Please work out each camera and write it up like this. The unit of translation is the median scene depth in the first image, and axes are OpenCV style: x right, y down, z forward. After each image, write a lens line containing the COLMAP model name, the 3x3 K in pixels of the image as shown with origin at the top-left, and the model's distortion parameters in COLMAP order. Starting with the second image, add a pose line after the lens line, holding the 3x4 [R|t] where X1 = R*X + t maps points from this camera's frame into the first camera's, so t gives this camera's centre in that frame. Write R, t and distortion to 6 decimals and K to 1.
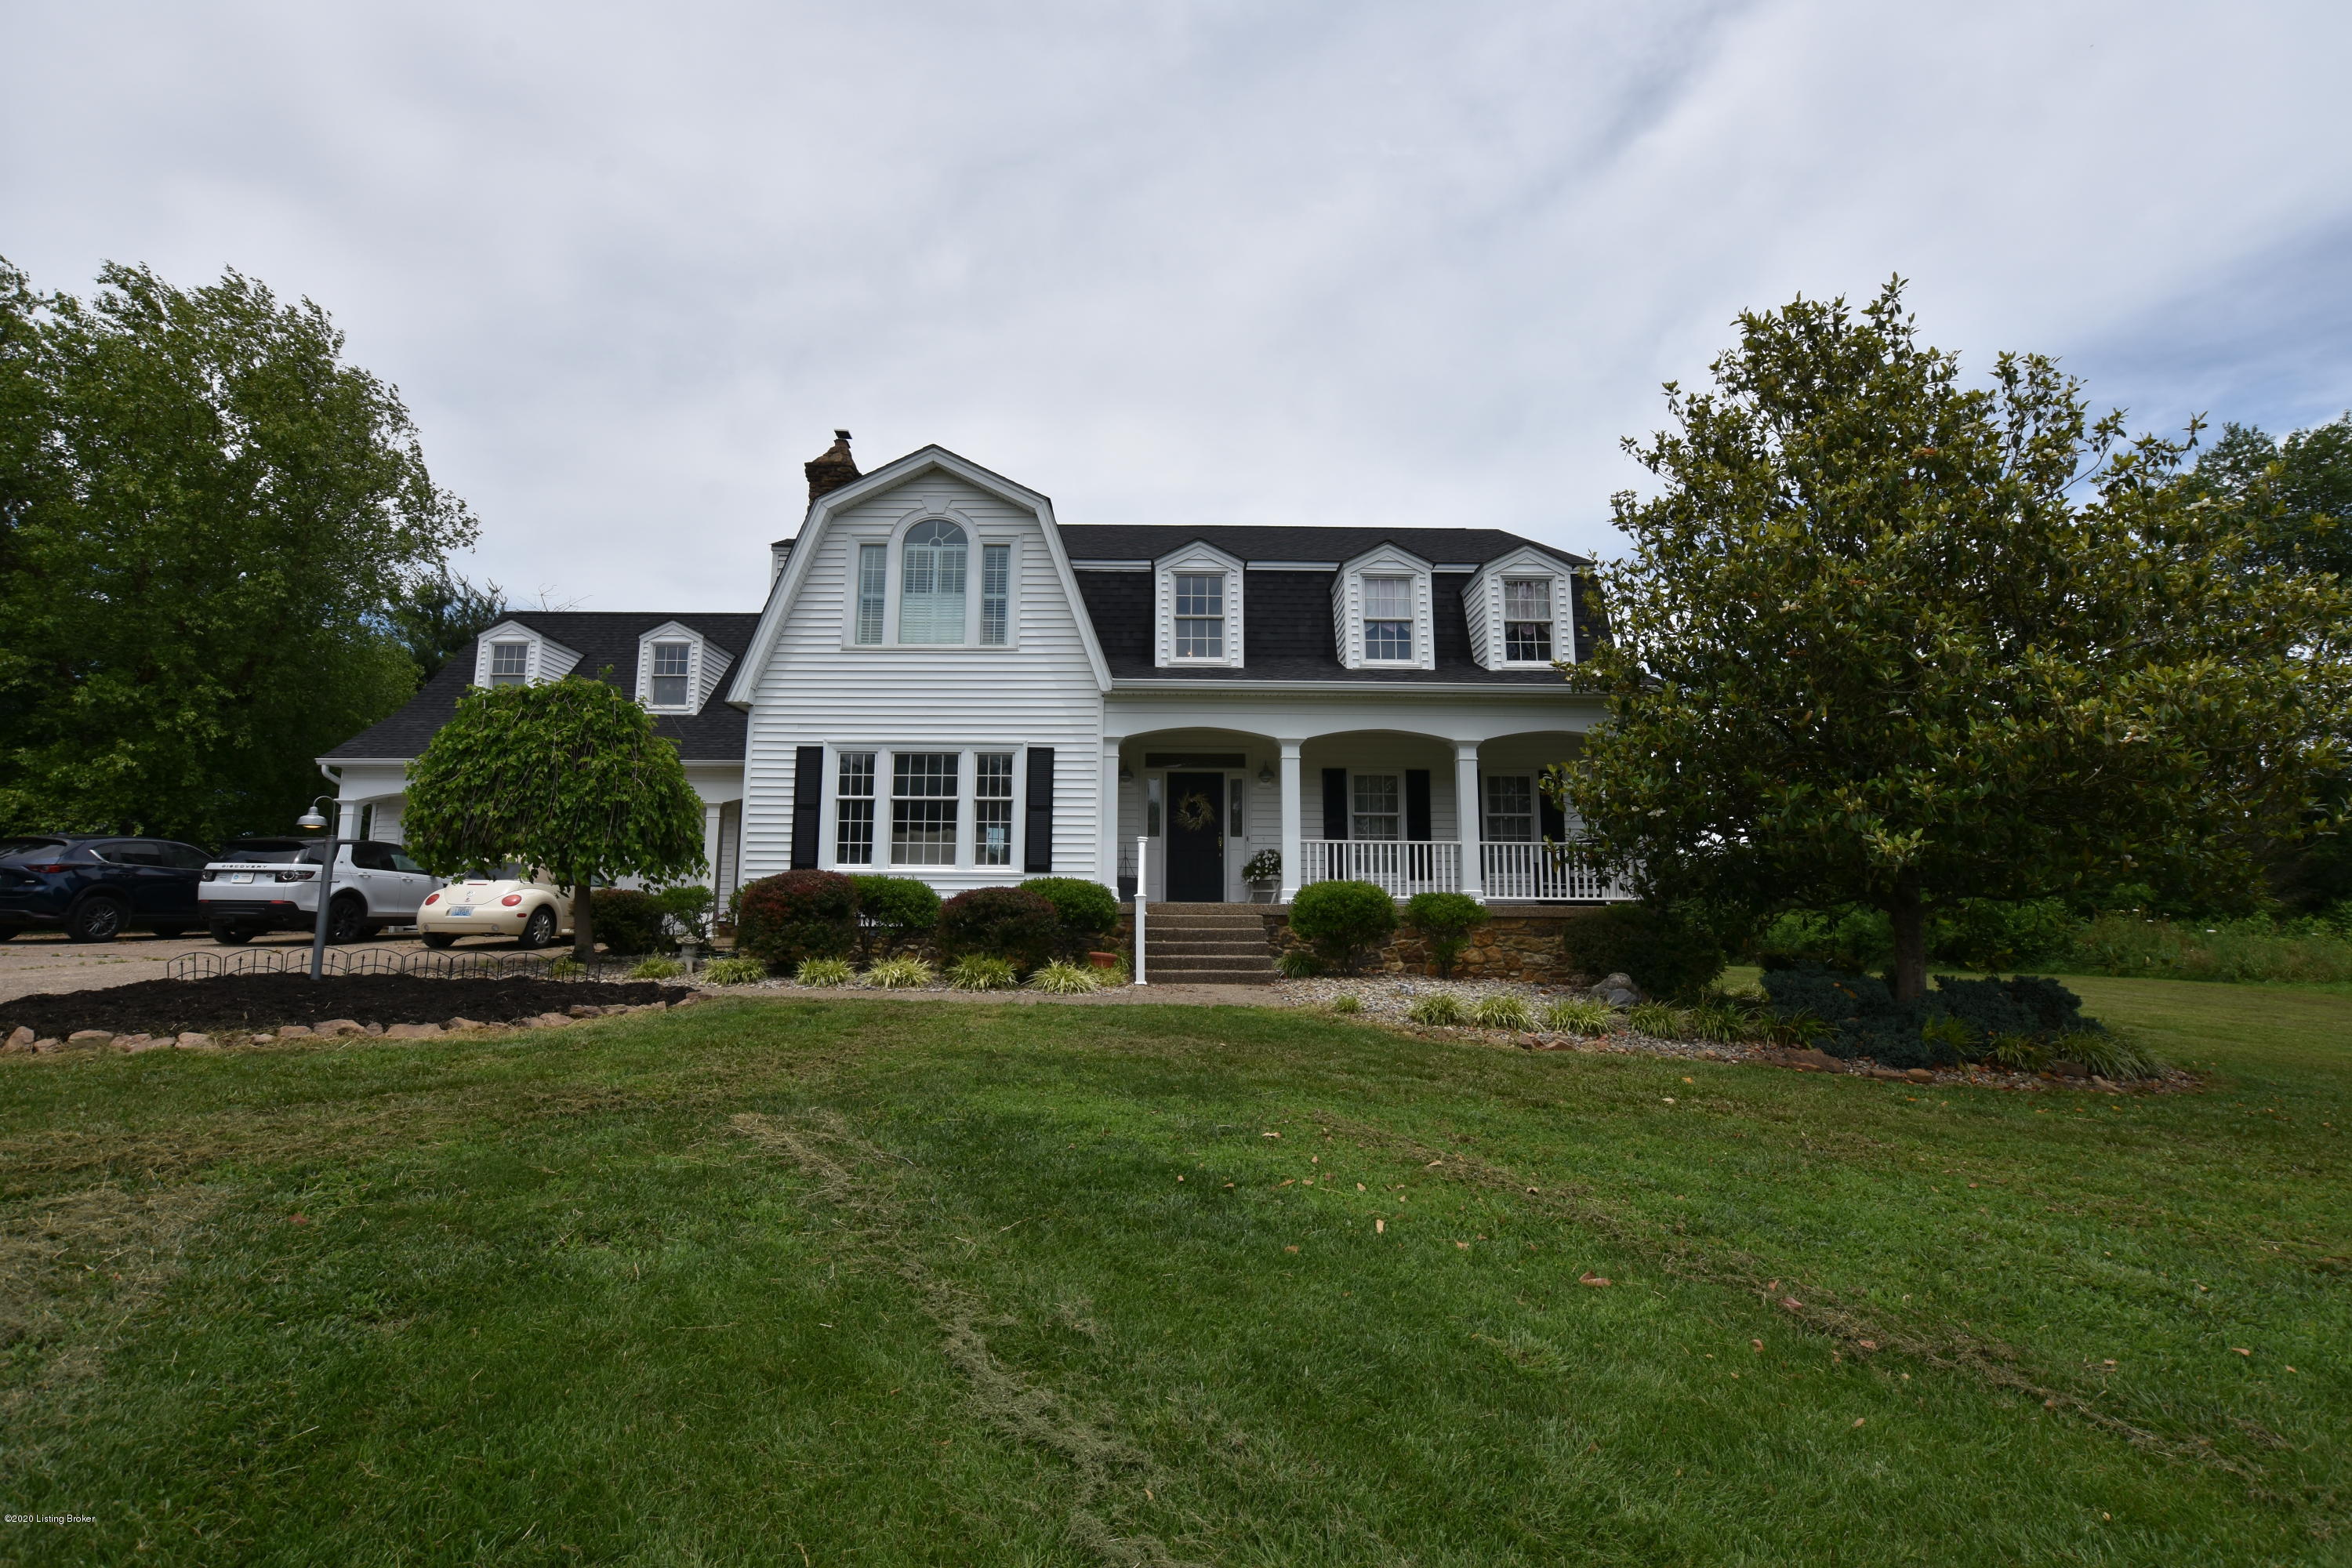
lens RADIAL K [[1034.7, 0, 1161.0], [0, 1034.7, 776.6], [0, 0, 1]] dist [-0.018411, 0.000561]
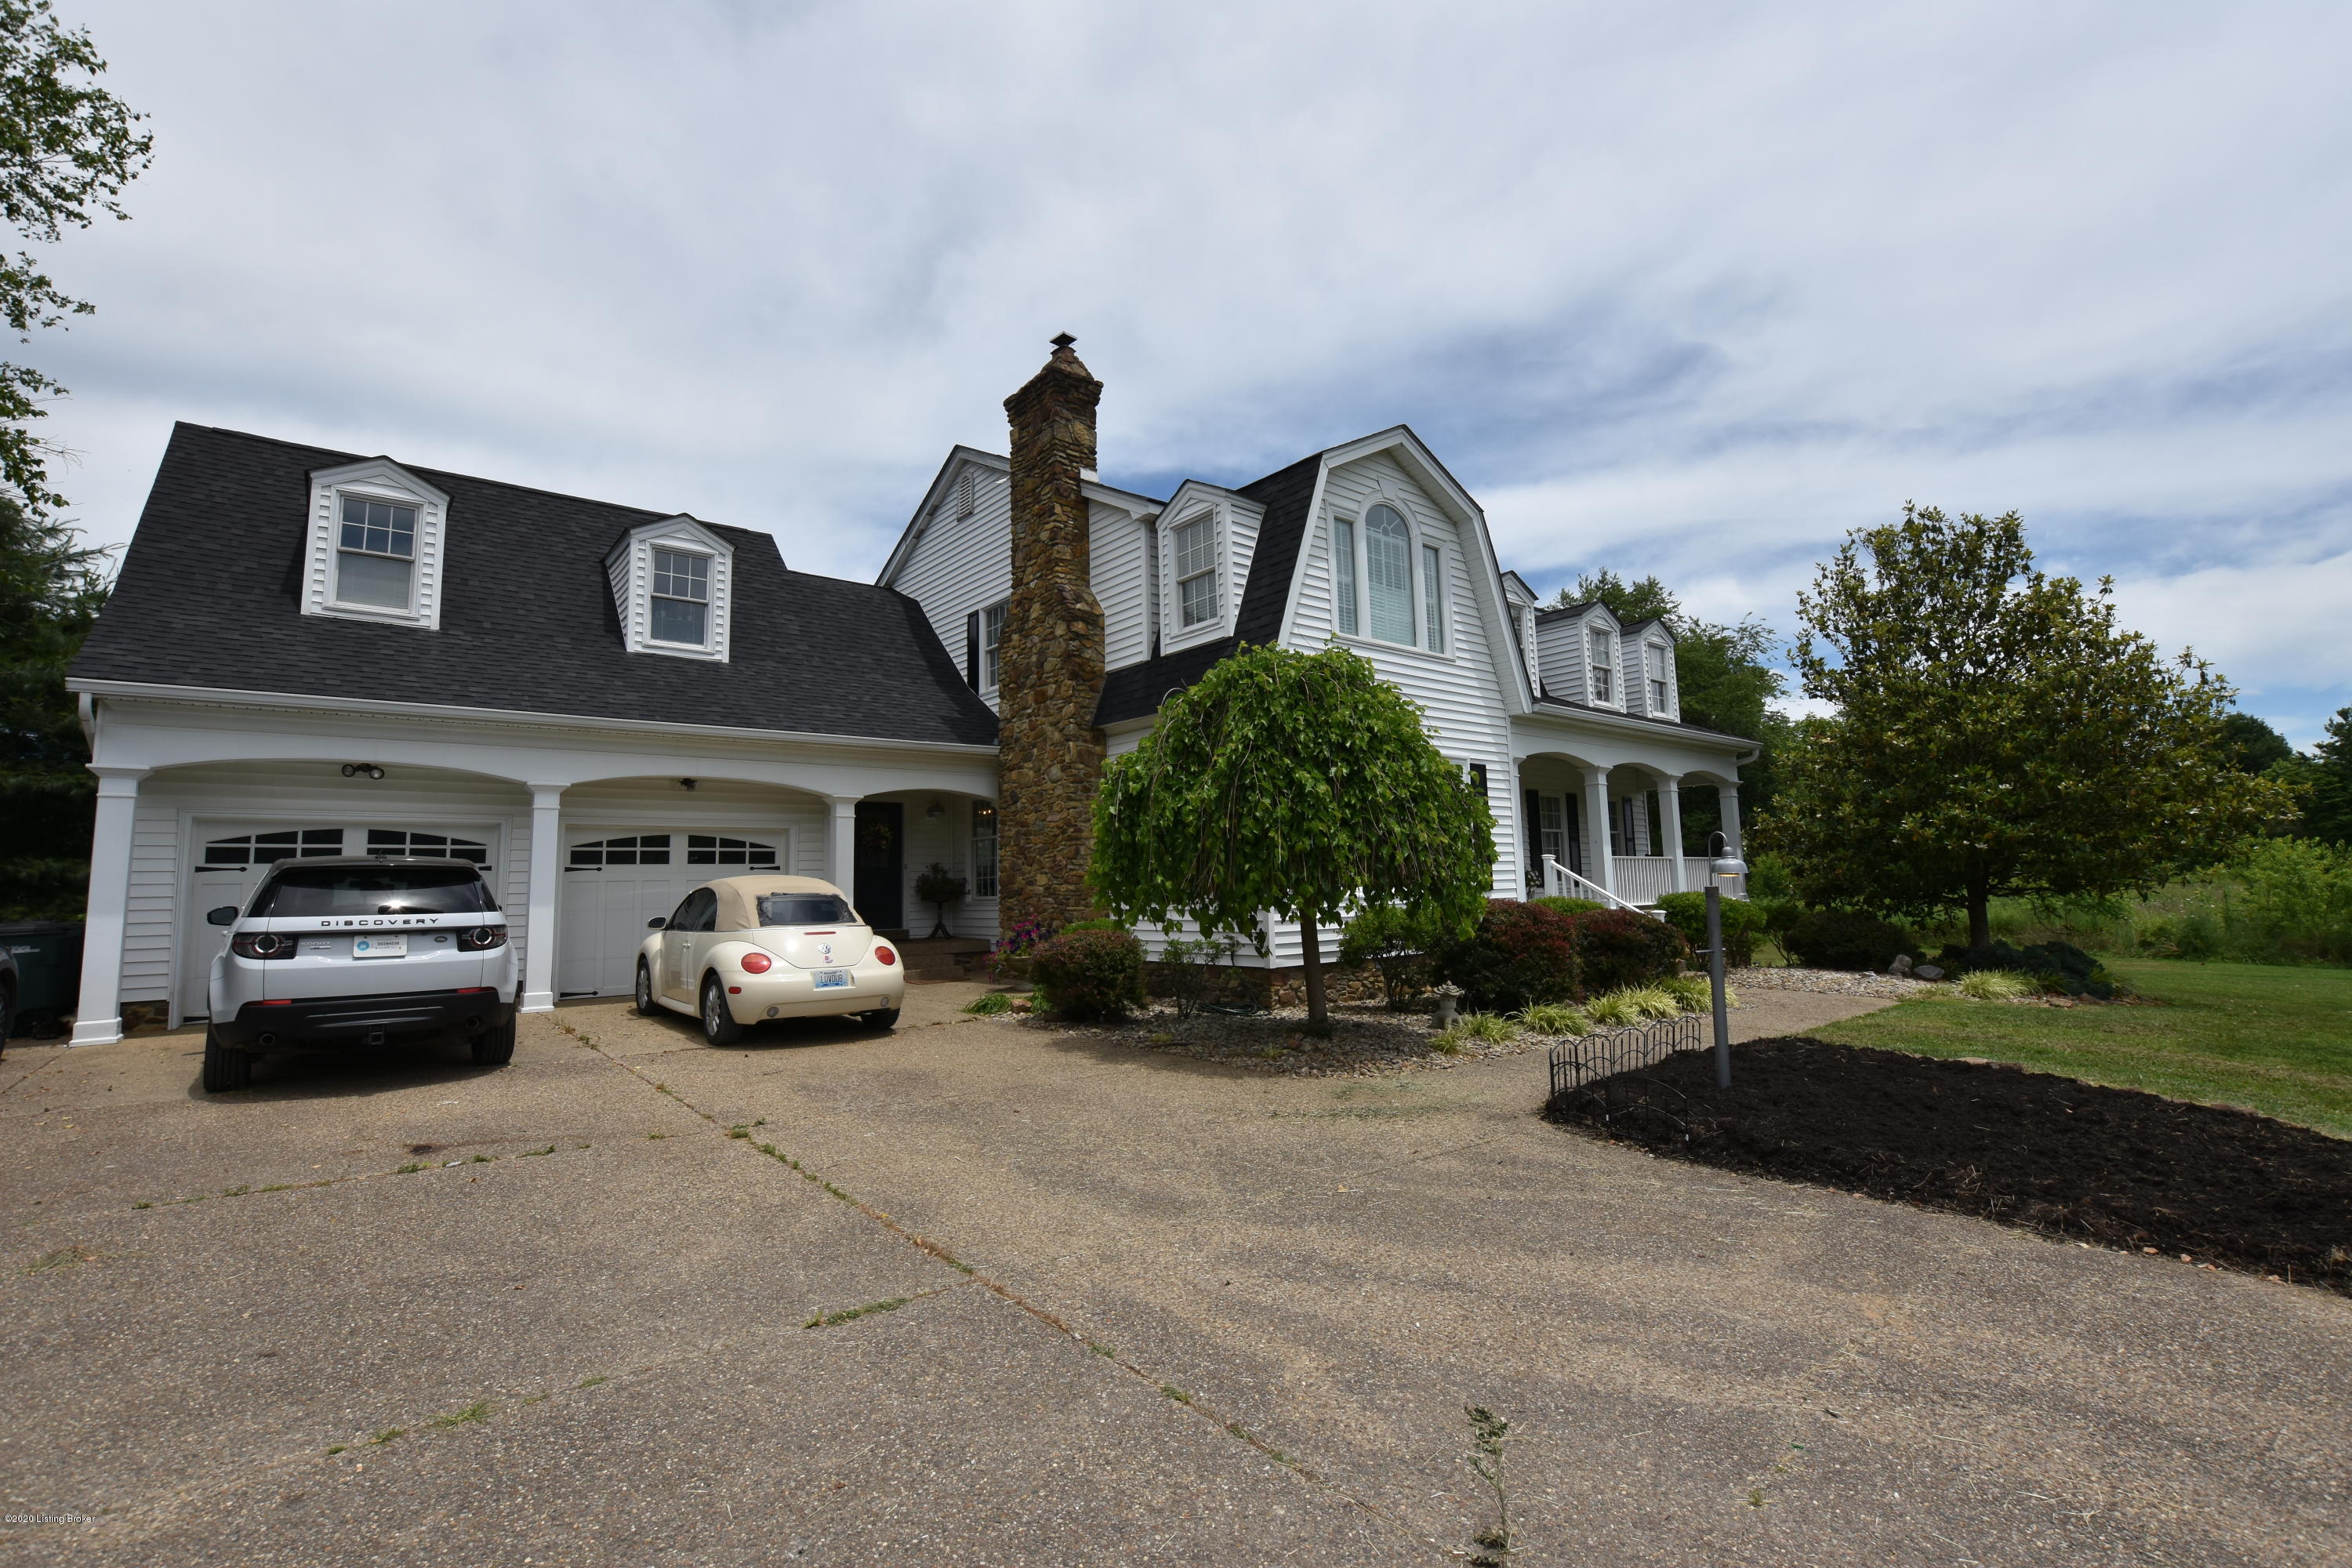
lens RADIAL K [[1034.7, 0, 1168.4], [0, 1034.7, 776.6], [0, 0, 1]] dist [-0.018411, 0.000561]
pose [[0.761572, 0.045513, 0.646480, -0.931693], [-0.046946, 0.998785, -0.015012, 0.013015], [-0.646378, -0.018917, 0.762783, 0.418456]]
